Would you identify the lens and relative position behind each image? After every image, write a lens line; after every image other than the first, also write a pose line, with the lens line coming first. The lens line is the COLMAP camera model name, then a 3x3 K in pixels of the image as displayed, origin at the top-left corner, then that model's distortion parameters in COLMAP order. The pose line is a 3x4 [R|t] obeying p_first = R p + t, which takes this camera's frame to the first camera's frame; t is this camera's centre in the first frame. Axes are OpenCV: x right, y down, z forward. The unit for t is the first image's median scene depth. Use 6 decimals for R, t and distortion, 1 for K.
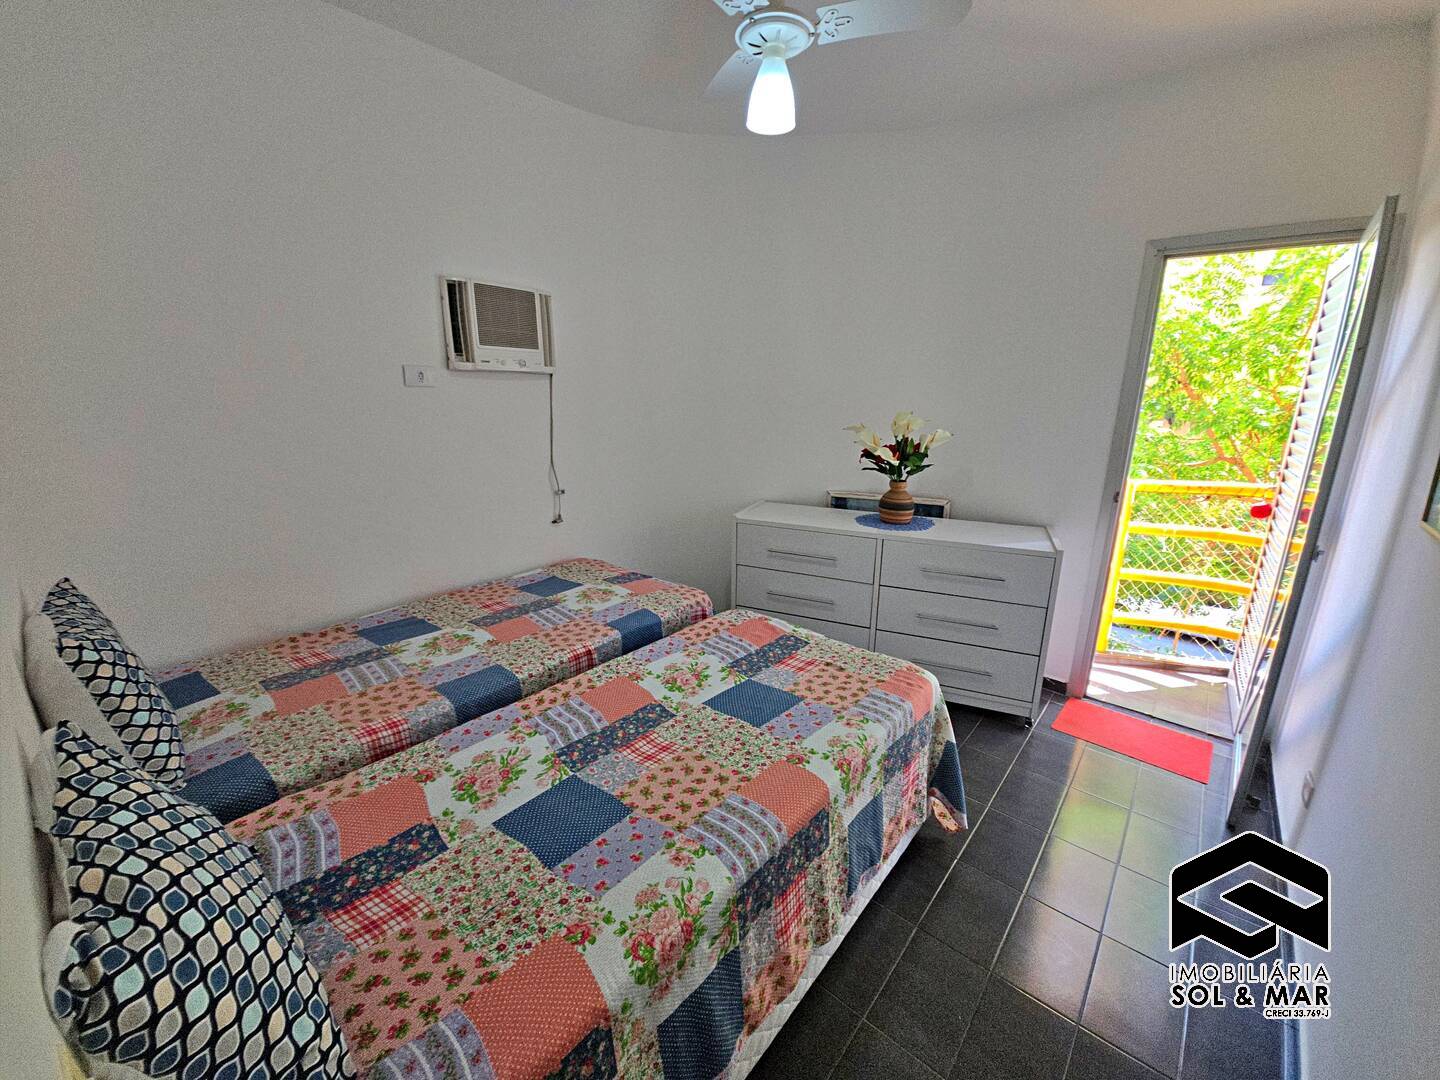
lens RADIAL K [[579.0, 0, 722.5], [0, 579.0, 534.2], [0, 0, 1]] dist [0.000398, -0.005892]
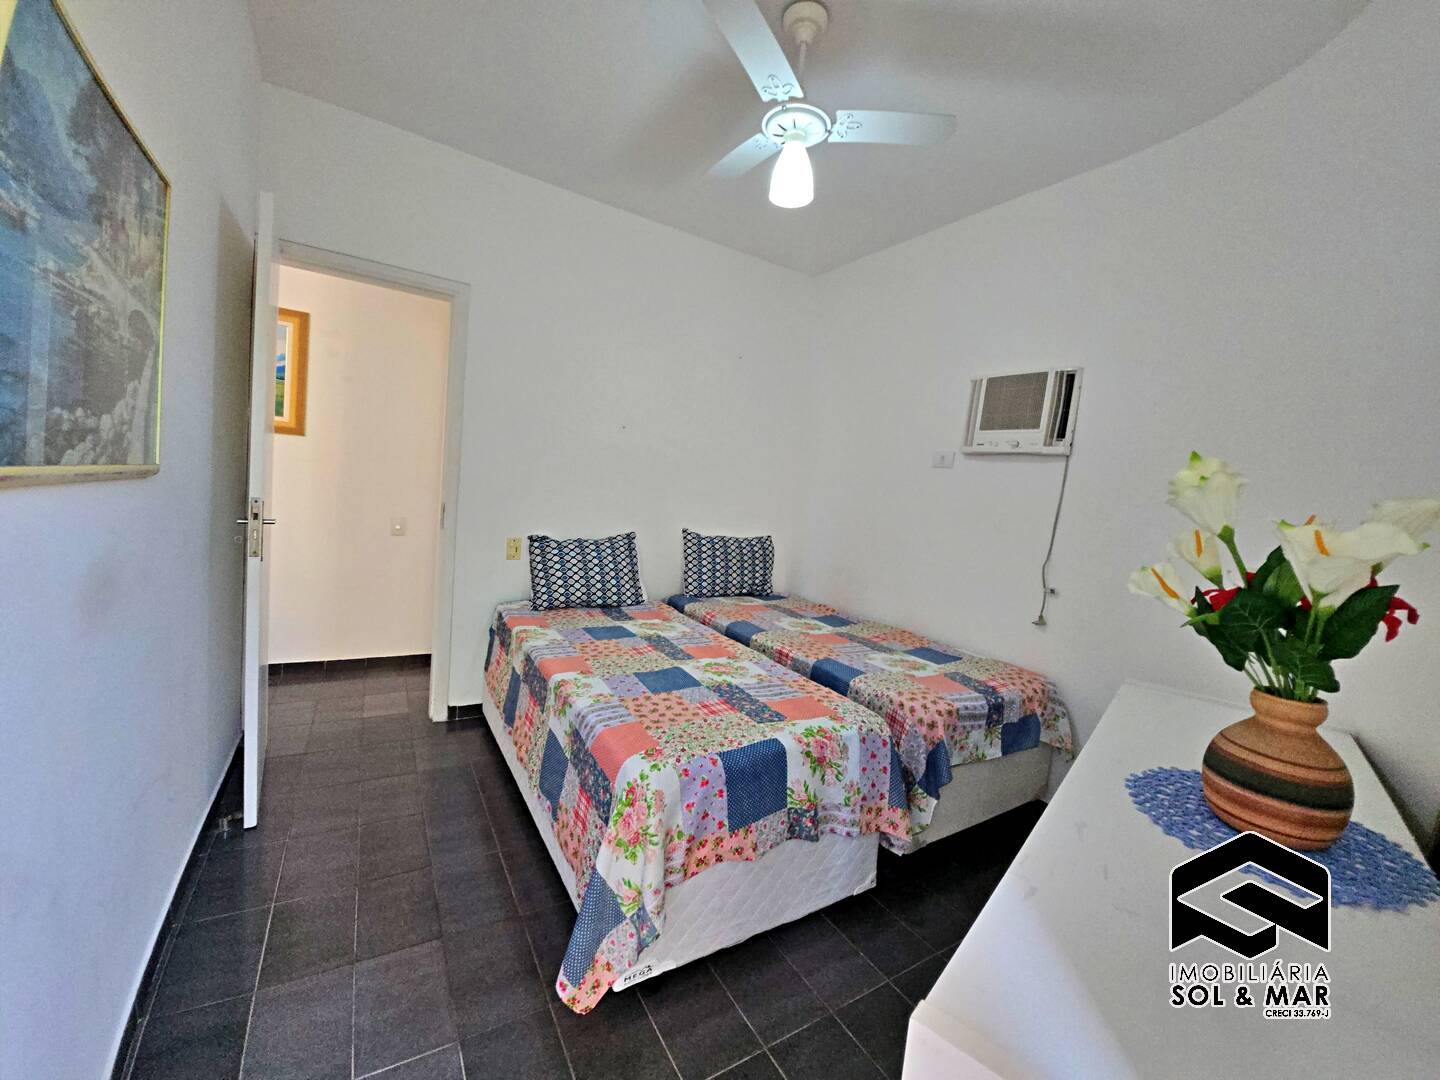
lens RADIAL K [[579.0, 0, 722.5], [0, 579.0, 534.2], [0, 0, 1]] dist [0.000398, -0.005892]
pose [[-0.316547, 0.033830, -0.947974, 0.923682], [-0.325277, 0.934899, 0.141980, -0.158450], [0.891063, 0.353297, -0.284935, 1.088359]]
